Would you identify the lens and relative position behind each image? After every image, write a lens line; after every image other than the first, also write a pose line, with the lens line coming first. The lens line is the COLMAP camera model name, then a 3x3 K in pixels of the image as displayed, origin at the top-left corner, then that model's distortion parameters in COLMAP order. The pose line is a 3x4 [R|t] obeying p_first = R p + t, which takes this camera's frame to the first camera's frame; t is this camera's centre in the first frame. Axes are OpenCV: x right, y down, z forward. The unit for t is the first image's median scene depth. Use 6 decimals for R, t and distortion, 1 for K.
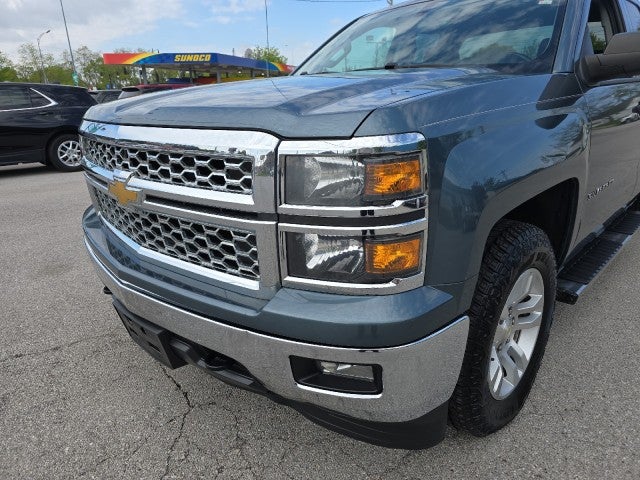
lens RADIAL K [[412.2, 0, 320.0], [0, 412.2, 240.0], [0, 0, 1]] dist [0.027157, -0.017223]
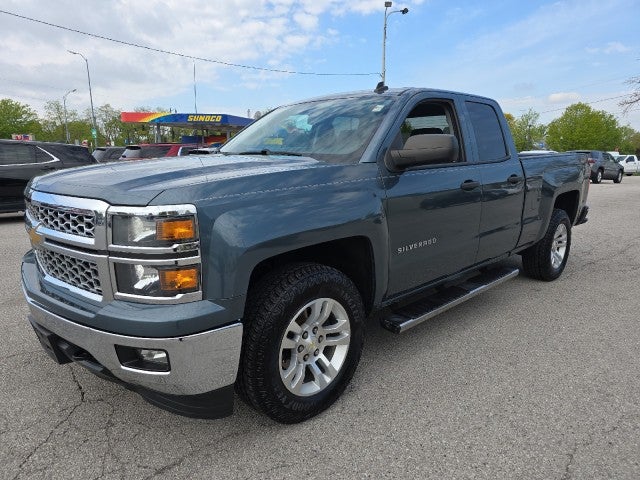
lens RADIAL K [[409.3, 0, 319.1], [0, 409.3, 247.3], [0, 0, 1]] dist [0.020126, -0.003283]
pose [[0.999541, 0.028341, -0.010668, 0.648138], [-0.029375, 0.993020, -0.114233, 0.072592], [0.007356, 0.114494, 0.993397, -0.508277]]
